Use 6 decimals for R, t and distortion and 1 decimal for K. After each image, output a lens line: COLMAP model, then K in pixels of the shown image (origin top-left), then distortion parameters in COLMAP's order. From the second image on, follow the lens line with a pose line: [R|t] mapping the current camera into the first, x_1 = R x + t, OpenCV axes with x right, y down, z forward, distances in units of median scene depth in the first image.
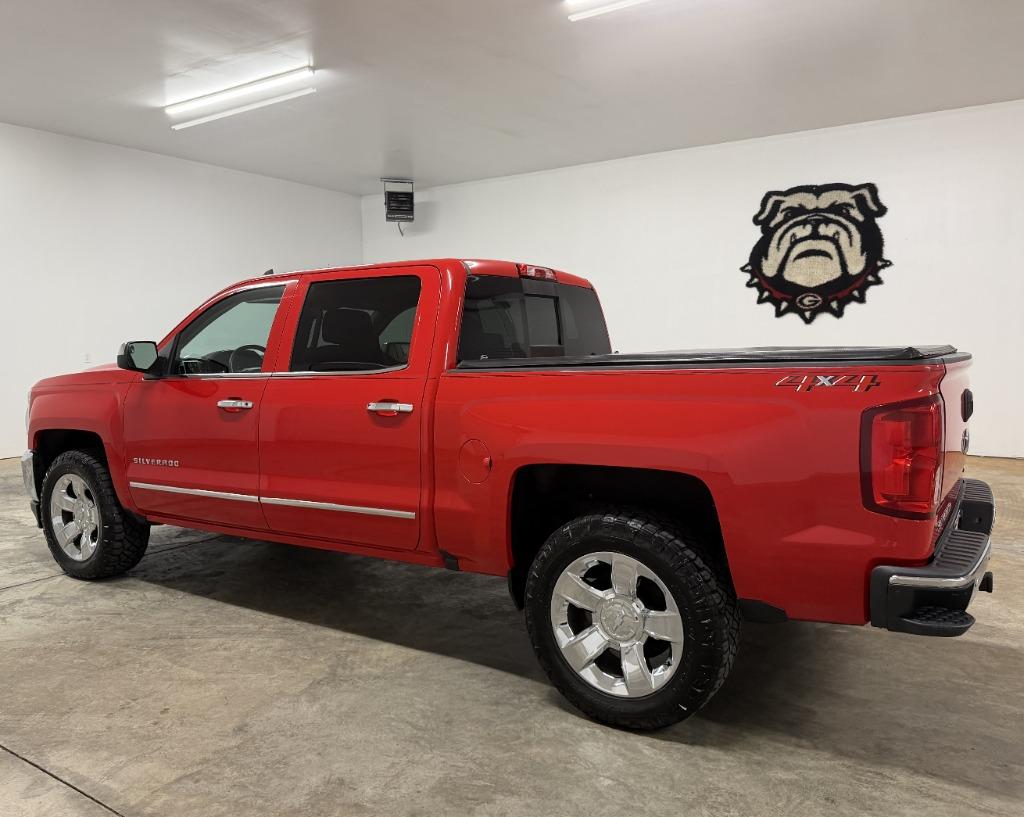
lens RADIAL K [[776.1, 0, 483.5], [0, 776.1, 430.3], [0, 0, 1]] dist [0.021828, -0.026125]
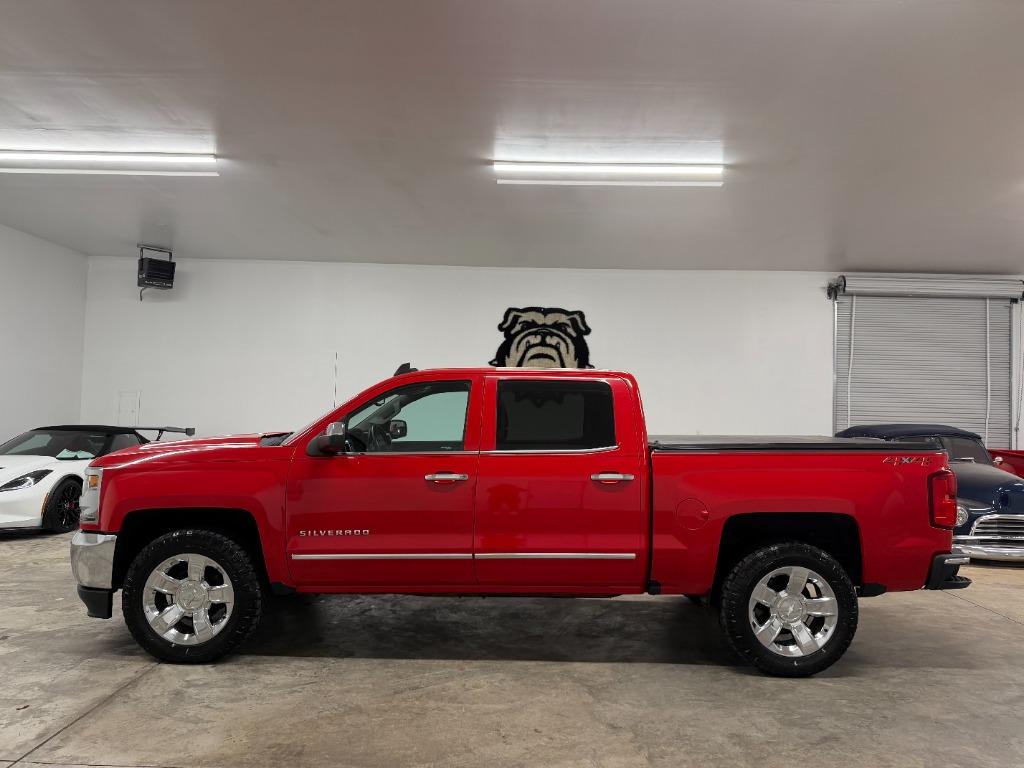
lens RADIAL K [[711.6, 0, 517.7], [0, 711.6, 400.2], [0, 0, 1]] dist [0.034857, -0.040328]
pose [[0.840640, 0.040354, 0.540089, -0.280694], [0.029294, 0.992373, -0.119744, -0.005653], [-0.540802, 0.116483, 0.833046, 0.005448]]
